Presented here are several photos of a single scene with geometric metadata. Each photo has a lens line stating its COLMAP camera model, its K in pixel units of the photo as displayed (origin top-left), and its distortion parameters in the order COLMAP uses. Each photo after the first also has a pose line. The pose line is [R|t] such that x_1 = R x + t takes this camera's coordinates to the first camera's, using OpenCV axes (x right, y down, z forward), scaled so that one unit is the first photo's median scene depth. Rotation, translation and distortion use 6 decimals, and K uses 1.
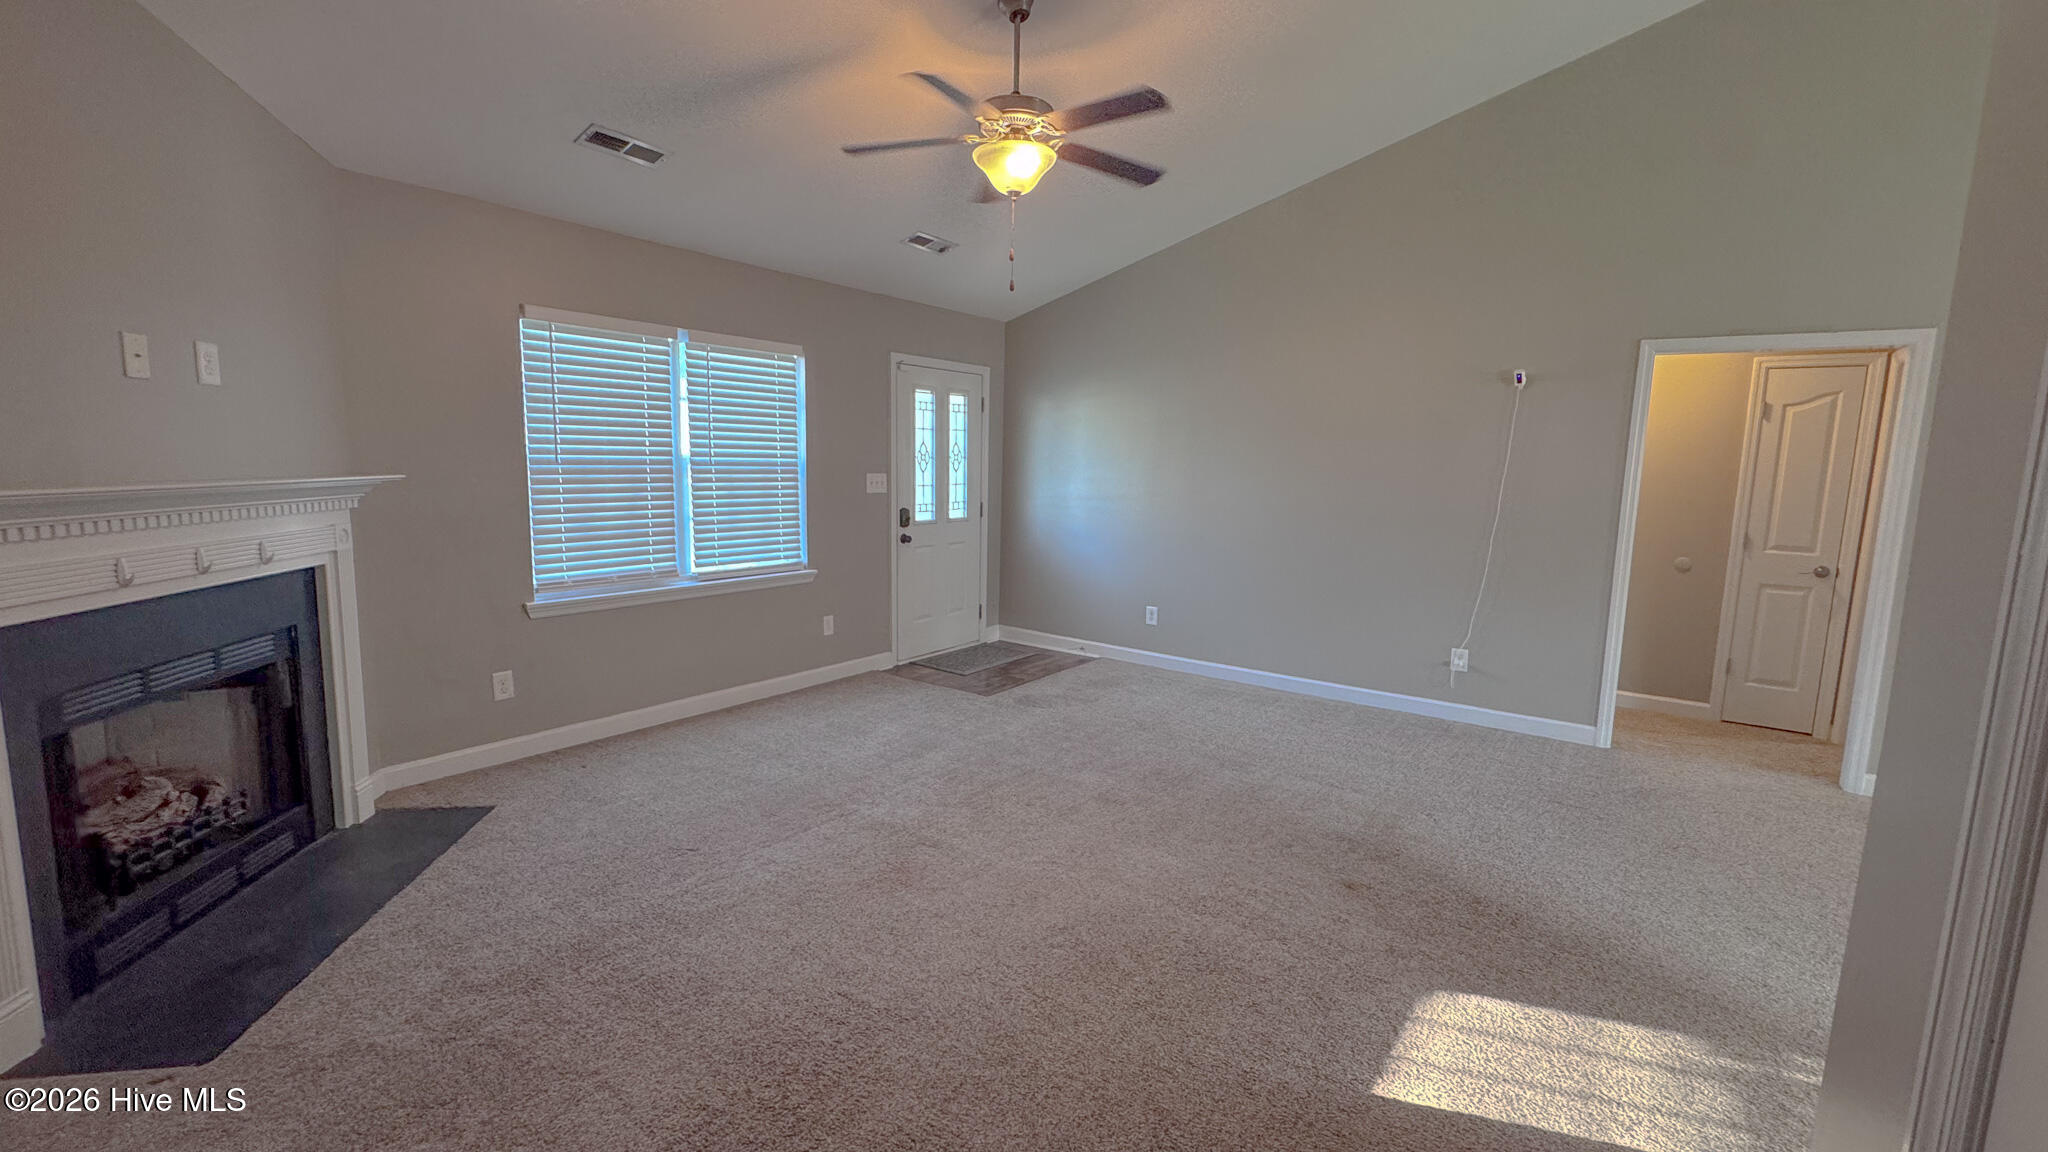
lens RADIAL K [[851.5, 0, 1024.0], [0, 851.5, 576.0], [0, 0, 1]] dist [0.000545, -0.000013]
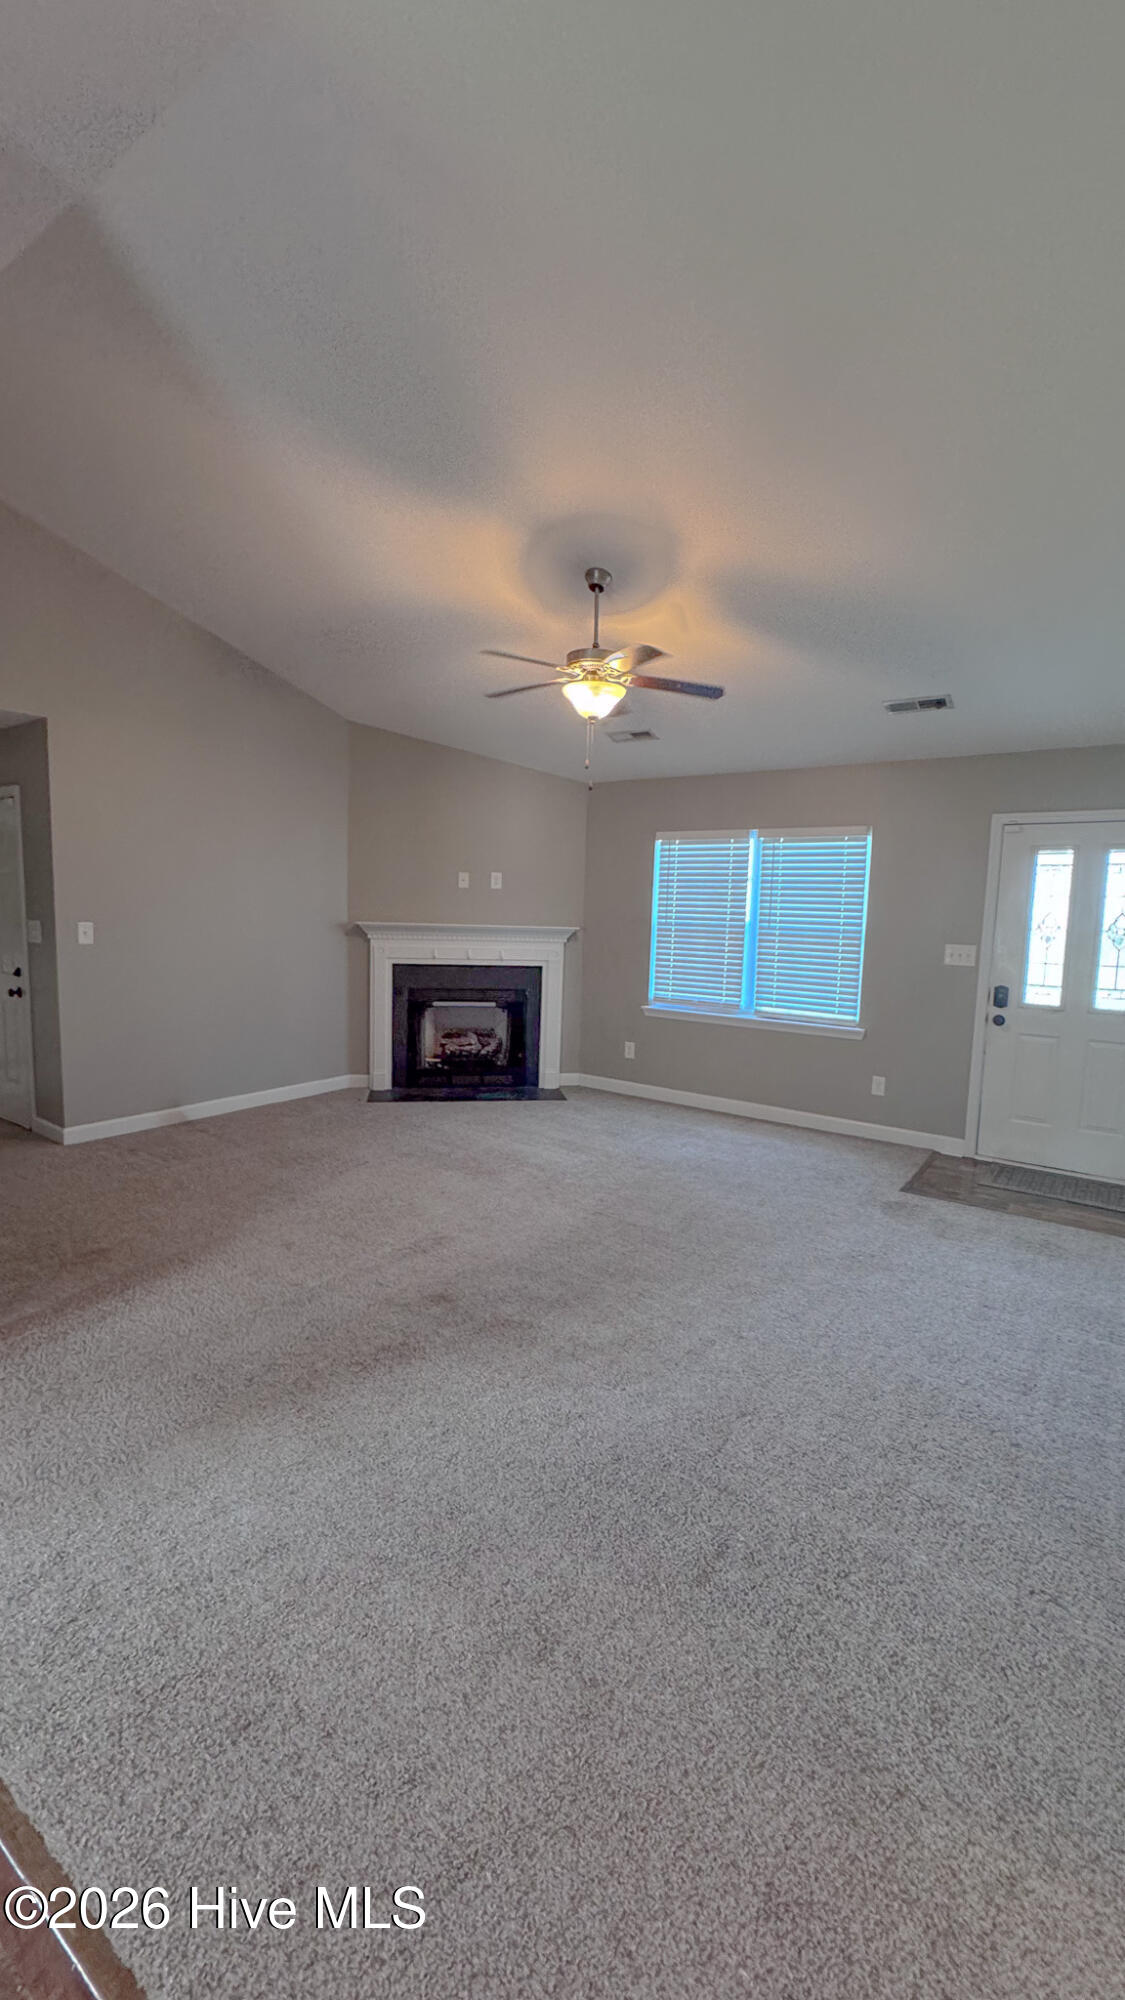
lens RADIAL K [[809.8, 0, 562.5], [0, 809.8, 1000.0], [0, 0, 1]] dist [-0.000430, 0.000126]
pose [[0.028622, 0.091990, -0.995349, 0.783070], [-0.165053, 0.982523, 0.086058, -0.070873], [0.985869, 0.161822, 0.043305, 0.589574]]
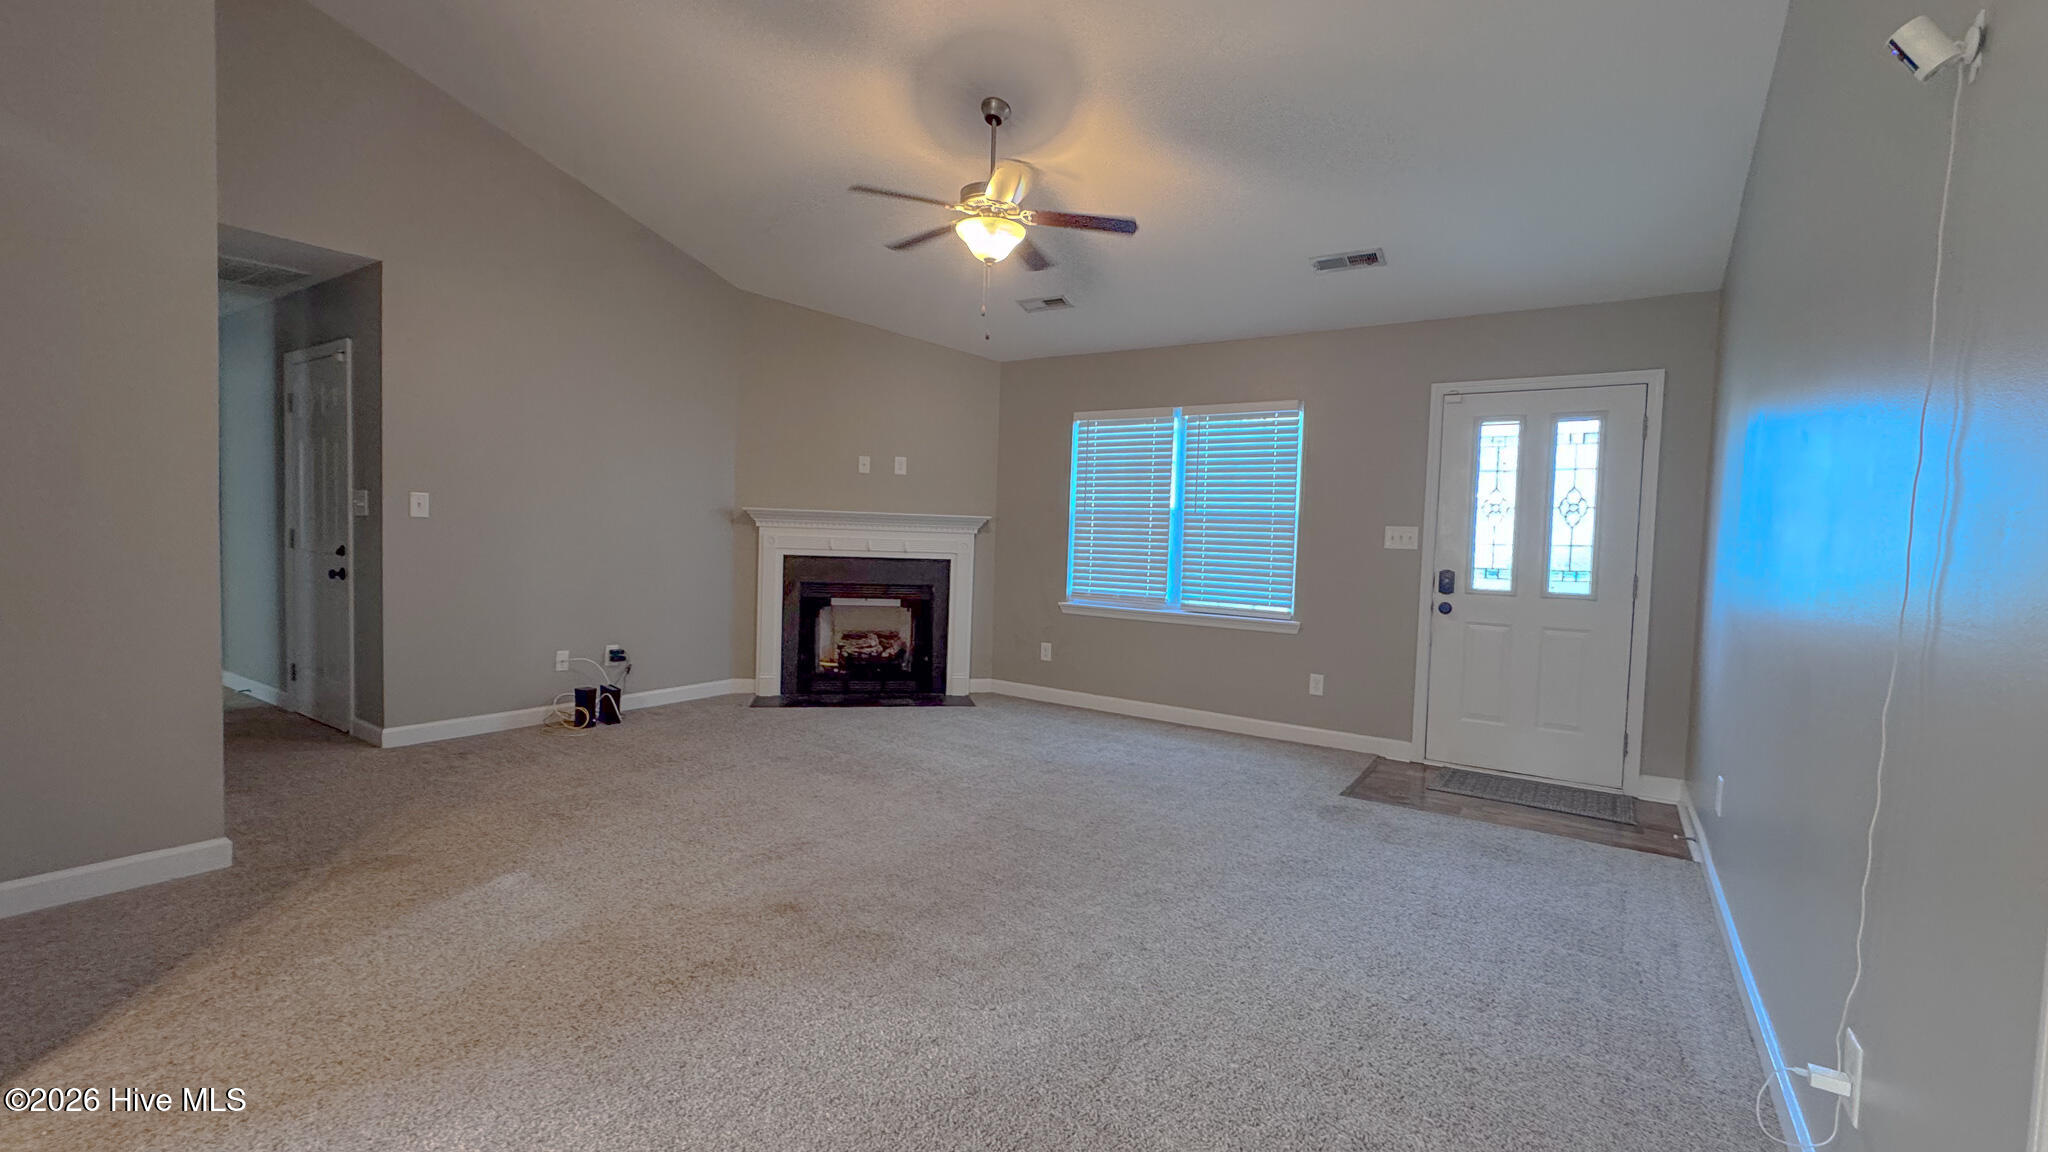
lens RADIAL K [[851.5, 0, 1024.0], [0, 851.5, 576.0], [0, 0, 1]] dist [0.000545, -0.000013]
pose [[0.057005, 0.026933, -0.998011, 0.730833], [-0.169317, 0.985416, 0.016922, -0.022948], [0.983912, 0.168016, 0.060734, 0.638509]]
